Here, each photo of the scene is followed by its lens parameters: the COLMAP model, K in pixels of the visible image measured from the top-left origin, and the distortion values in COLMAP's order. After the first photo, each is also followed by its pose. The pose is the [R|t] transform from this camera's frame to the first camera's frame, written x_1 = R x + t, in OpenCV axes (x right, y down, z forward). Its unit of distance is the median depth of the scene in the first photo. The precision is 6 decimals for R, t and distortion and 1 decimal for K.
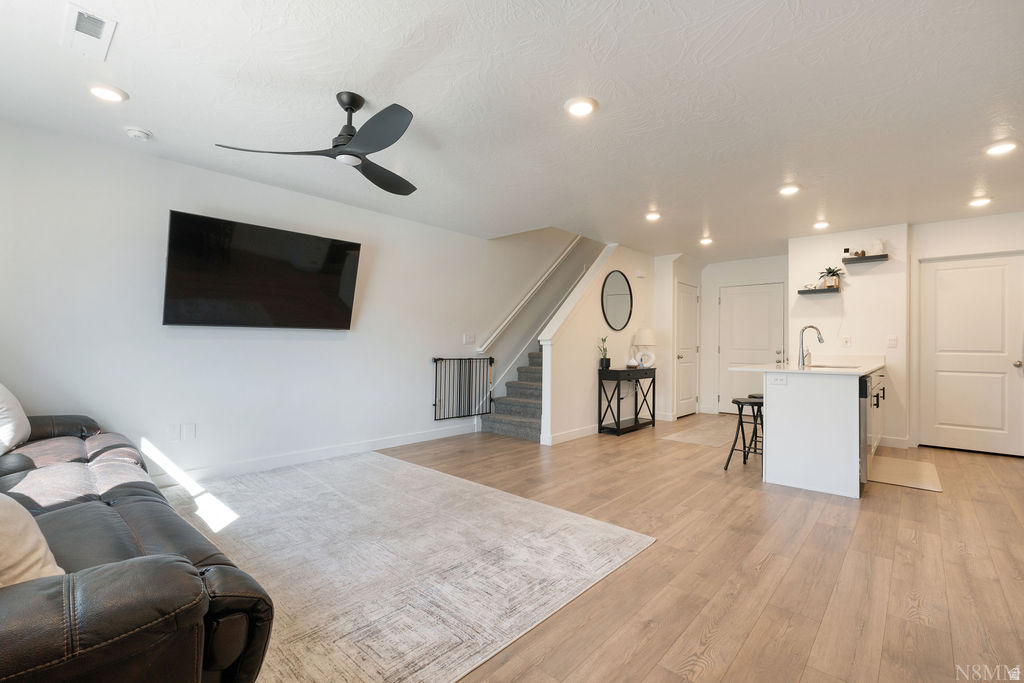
lens RADIAL K [[451.6, 0, 507.4], [0, 451.6, 344.6], [0, 0, 1]] dist [-0.001365, -0.000740]
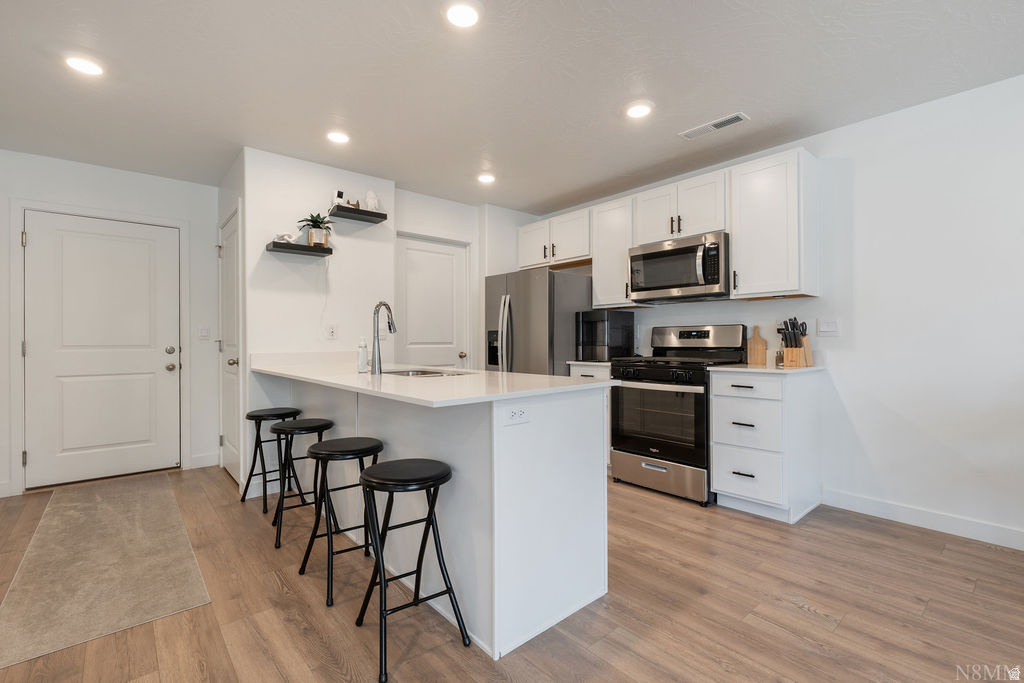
lens RADIAL K [[462.8, 0, 517.1], [0, 462.8, 339.8], [0, 0, 1]] dist [0.000297, 0.000566]
pose [[0.111975, -0.009287, 0.993668, 0.155757], [0.006005, 0.999944, 0.008669, 0.001817], [-0.993693, 0.004996, 0.112025, 1.011307]]
